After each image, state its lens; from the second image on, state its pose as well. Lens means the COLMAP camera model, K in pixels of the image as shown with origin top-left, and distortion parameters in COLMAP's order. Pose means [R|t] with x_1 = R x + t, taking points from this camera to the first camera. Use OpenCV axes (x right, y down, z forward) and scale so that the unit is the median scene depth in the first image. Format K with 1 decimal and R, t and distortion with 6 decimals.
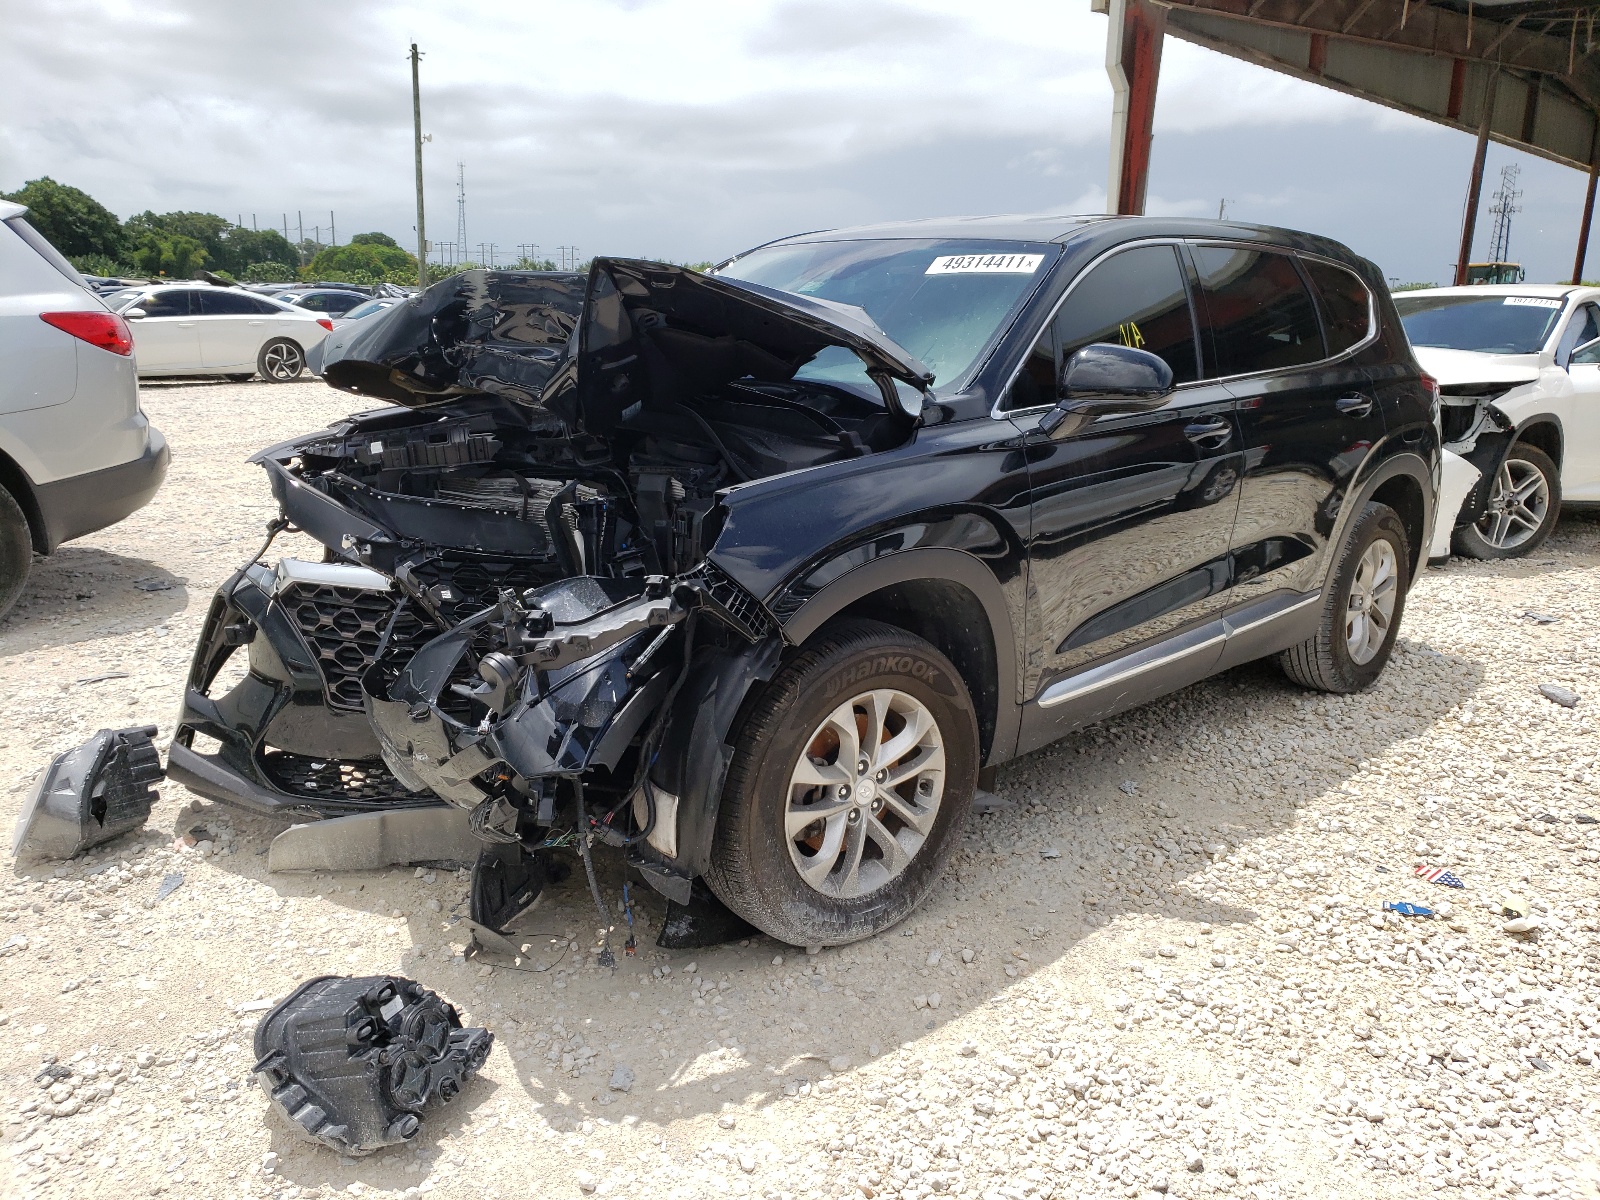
lens RADIAL K [[1233.8, 0, 791.7], [0, 1233.8, 600.4], [0, 0, 1]] dist [0.036390, -0.002371]
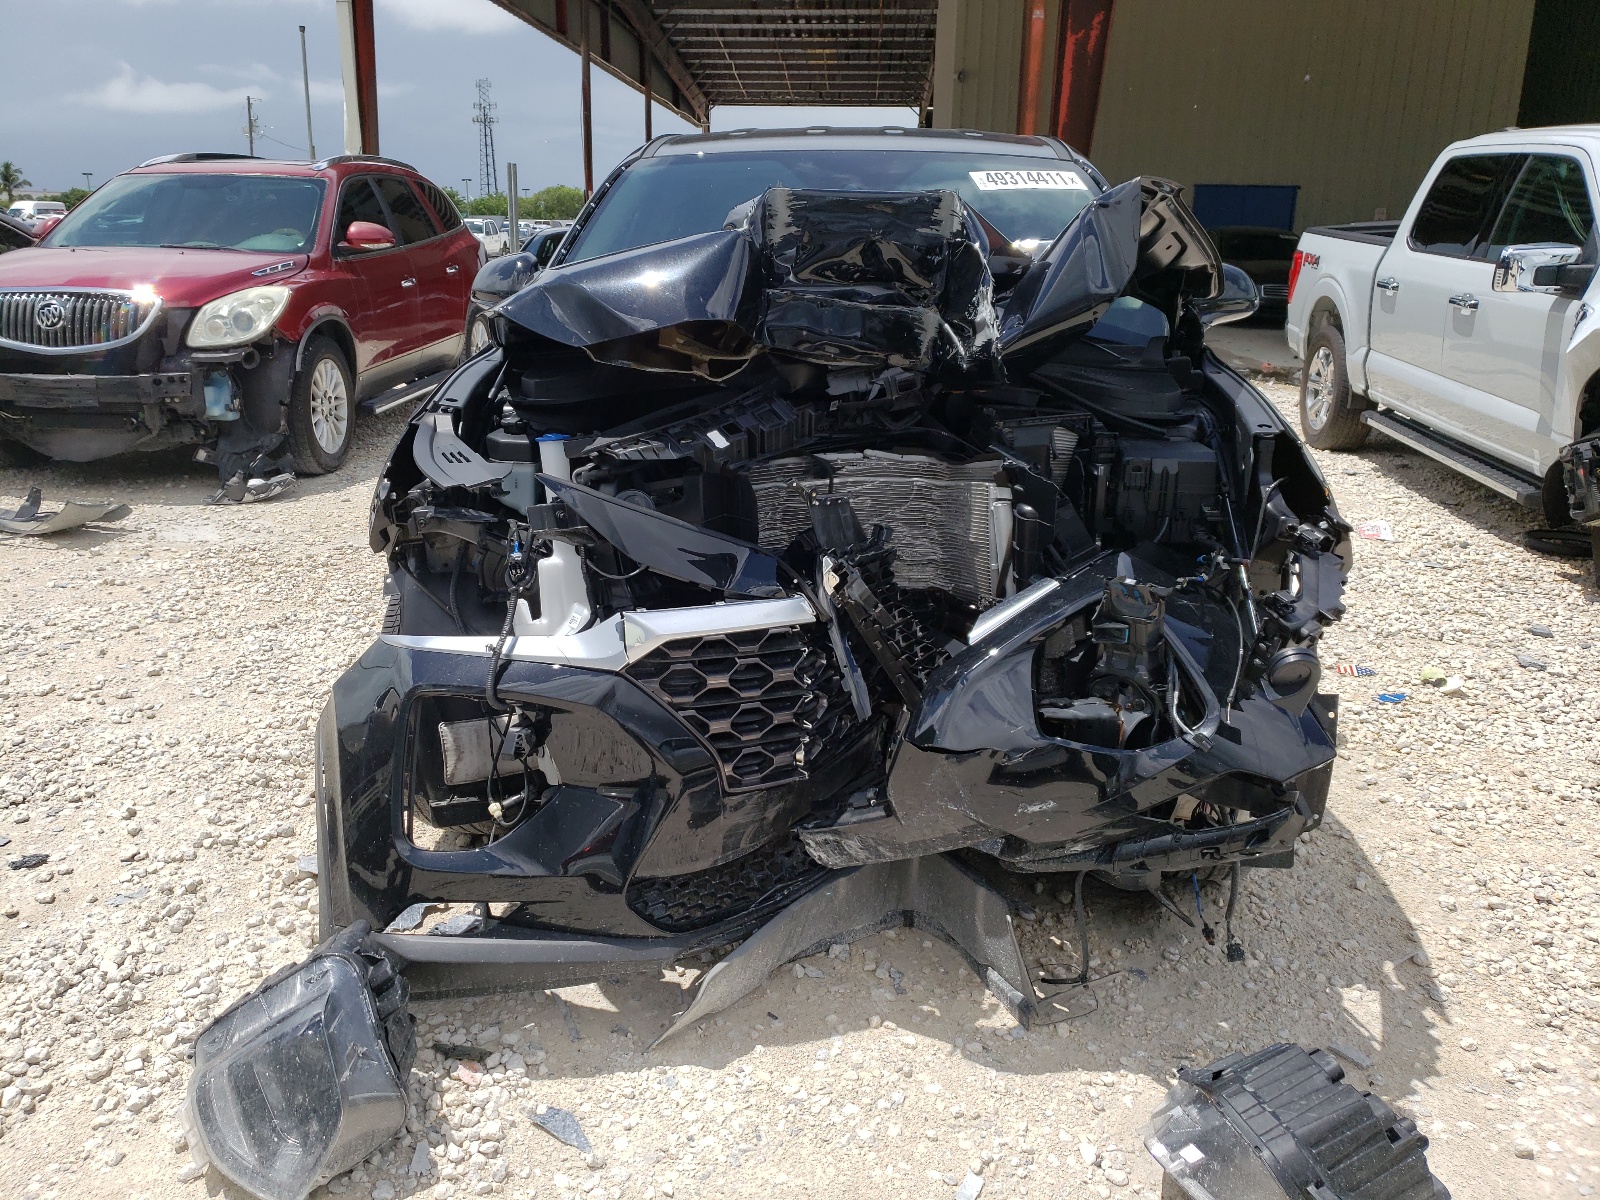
lens RADIAL K [[1233.8, 0, 794.2], [0, 1233.8, 592.1], [0, 0, 1]] dist [0.036390, -0.002371]
pose [[0.767296, -0.197710, 0.610055, -0.758451], [0.158082, 0.980246, 0.118857, -0.112337], [-0.621503, 0.005241, 0.783394, 0.397533]]
